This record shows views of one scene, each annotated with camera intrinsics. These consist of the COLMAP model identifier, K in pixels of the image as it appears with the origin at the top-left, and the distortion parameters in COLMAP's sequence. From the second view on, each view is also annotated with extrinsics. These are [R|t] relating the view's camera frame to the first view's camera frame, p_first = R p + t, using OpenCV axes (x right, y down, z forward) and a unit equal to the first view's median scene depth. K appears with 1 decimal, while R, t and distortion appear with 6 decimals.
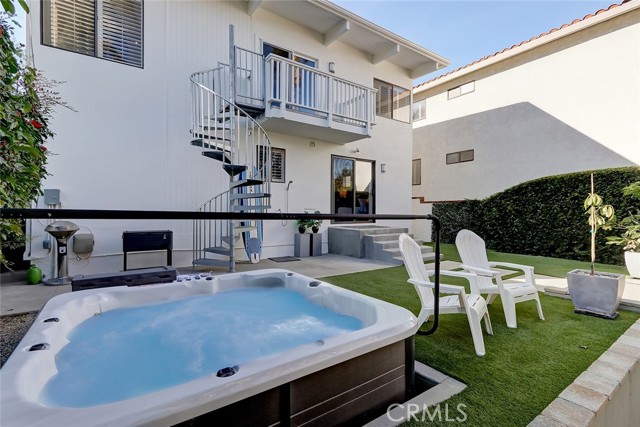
lens RADIAL K [[300.8, 0, 330.1], [0, 300.8, 212.5], [0, 0, 1]] dist [0.021382, -0.000004]
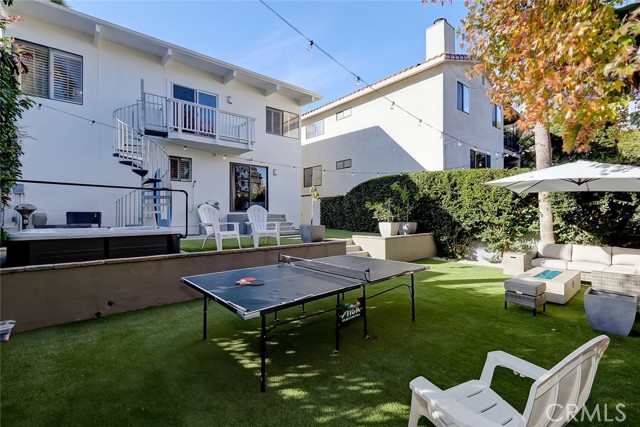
lens RADIAL K [[299.6, 0, 320.0], [0, 299.6, 213.5], [0, 0, 1]] dist [0.022983, -0.000133]
pose [[0.997899, -0.002043, 0.064754, 0.407972], [0.002665, 0.999951, -0.009510, 0.073688], [-0.064731, 0.009663, 0.997856, -0.509820]]
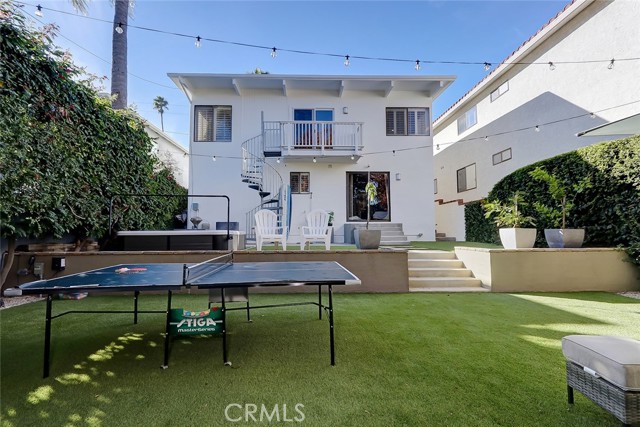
lens RADIAL K [[305.2, 0, 311.9], [0, 305.2, 209.9], [0, 0, 1]] dist [0.023594, 0.000343]
pose [[0.824496, -0.047368, -0.563882, 0.807584], [0.001687, 0.996692, -0.081259, 0.118268], [0.565865, 0.066046, 0.821848, -0.279756]]
